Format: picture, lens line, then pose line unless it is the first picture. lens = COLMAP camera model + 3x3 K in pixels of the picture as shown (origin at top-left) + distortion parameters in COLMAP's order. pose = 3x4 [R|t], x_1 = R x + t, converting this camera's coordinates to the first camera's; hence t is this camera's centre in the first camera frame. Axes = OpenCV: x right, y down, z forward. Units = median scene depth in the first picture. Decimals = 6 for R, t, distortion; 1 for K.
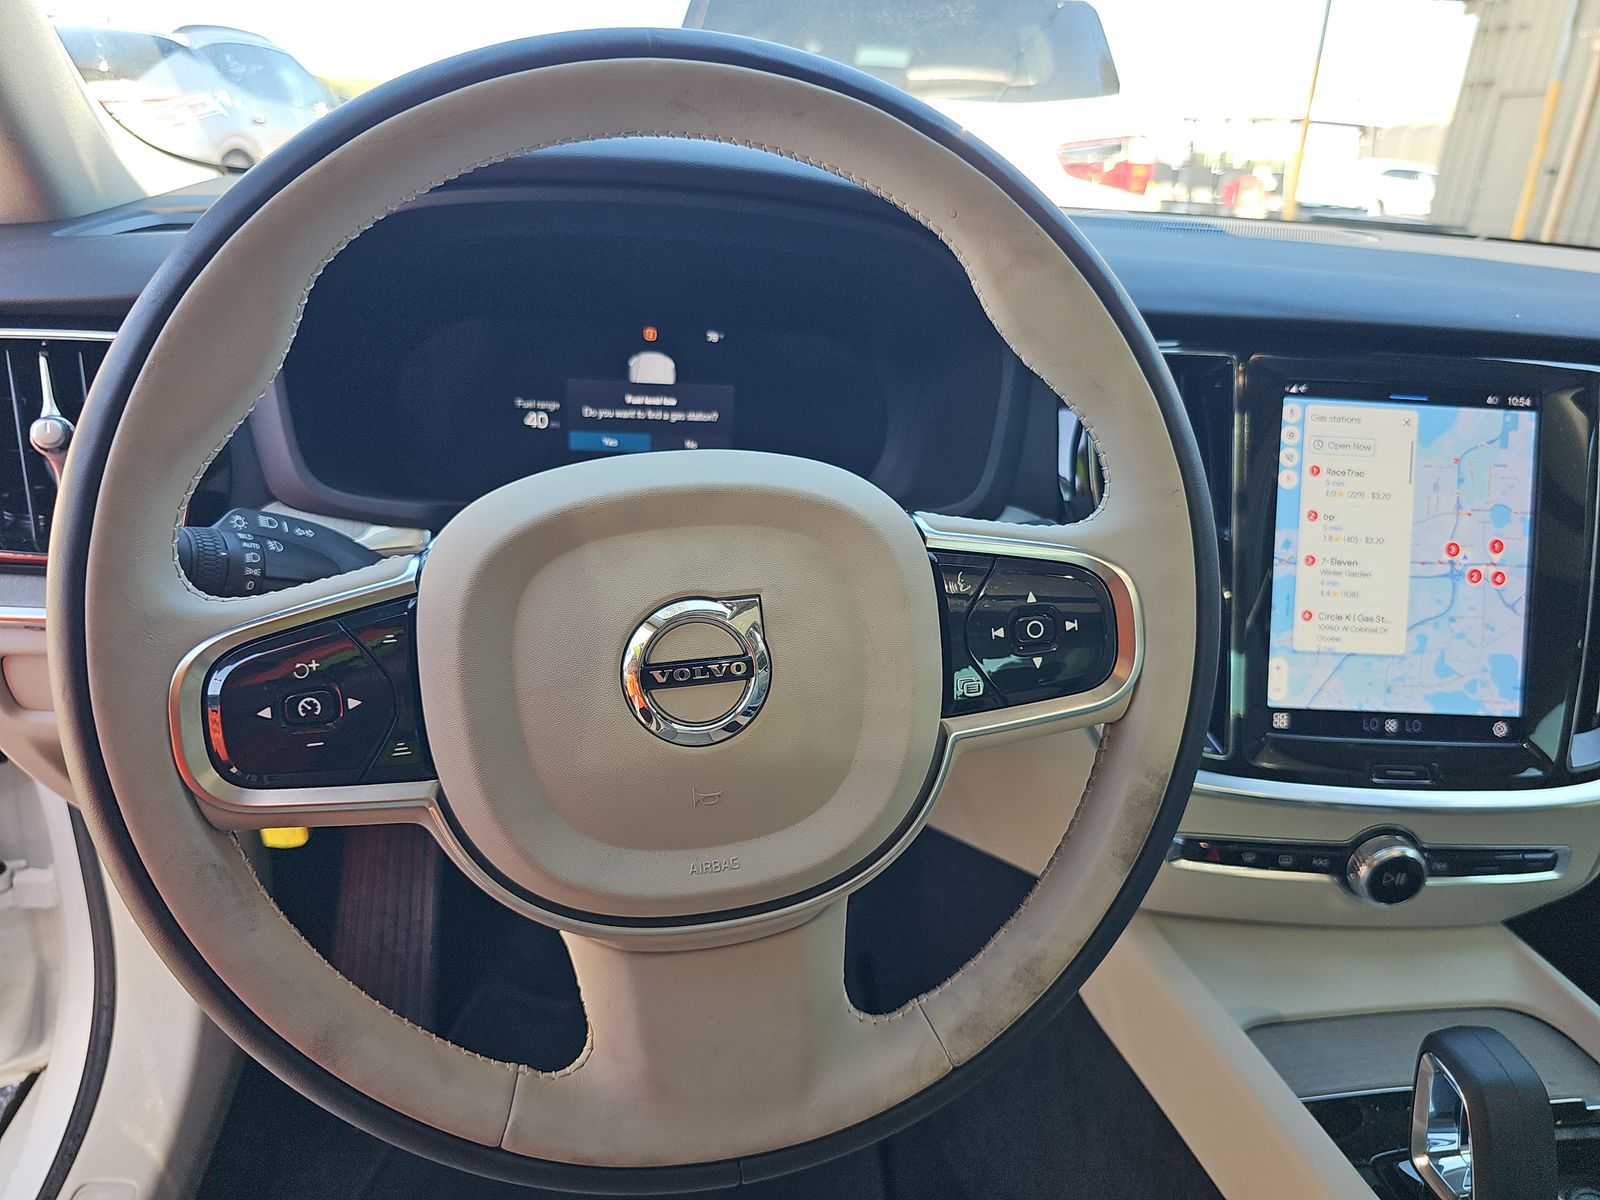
lens RADIAL K [[1075.4, 0, 797.2], [0, 1075.4, 595.7], [0, 0, 1]] dist [-0.007648, -0.019823]
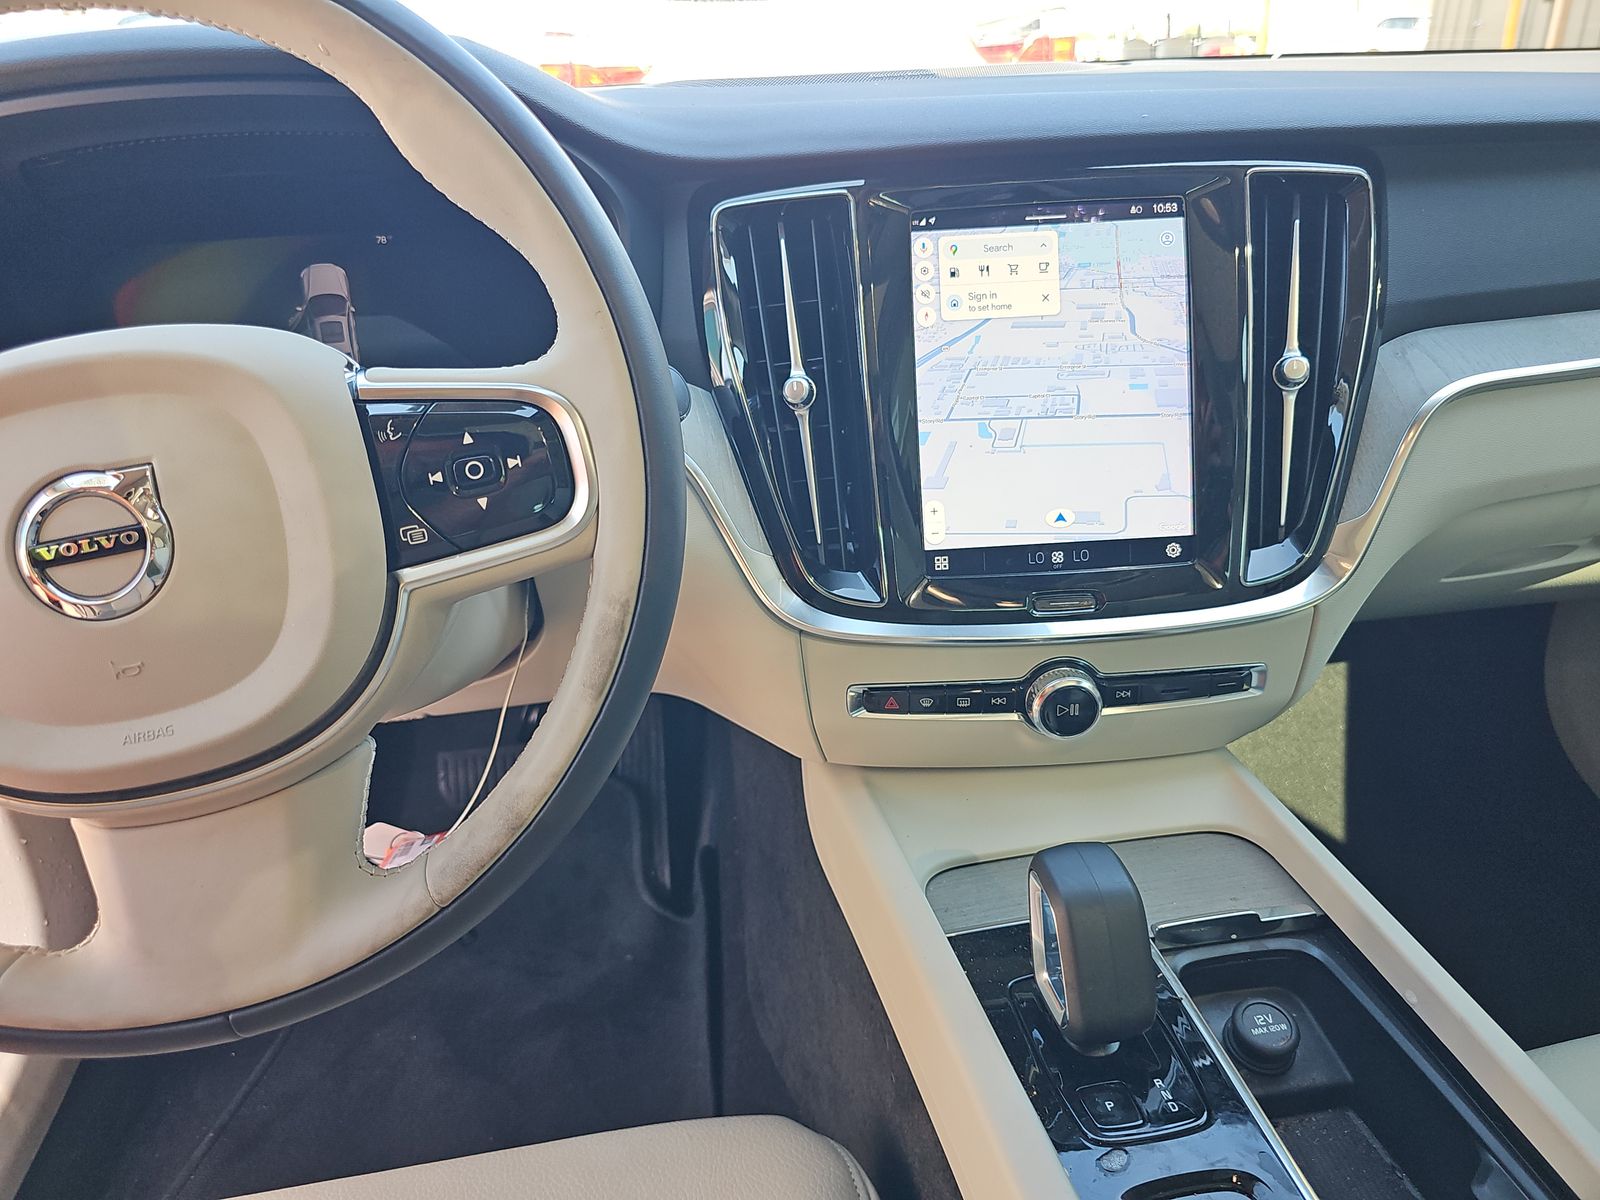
lens RADIAL K [[1075.4, 0, 800.7], [0, 1075.4, 596.7], [0, 0, 1]] dist [-0.007648, -0.019823]
pose [[0.994248, -0.101124, -0.035282, 0.354753], [0.103120, 0.992841, 0.060276, 0.074306], [0.028934, -0.063568, 0.997558, 0.005485]]
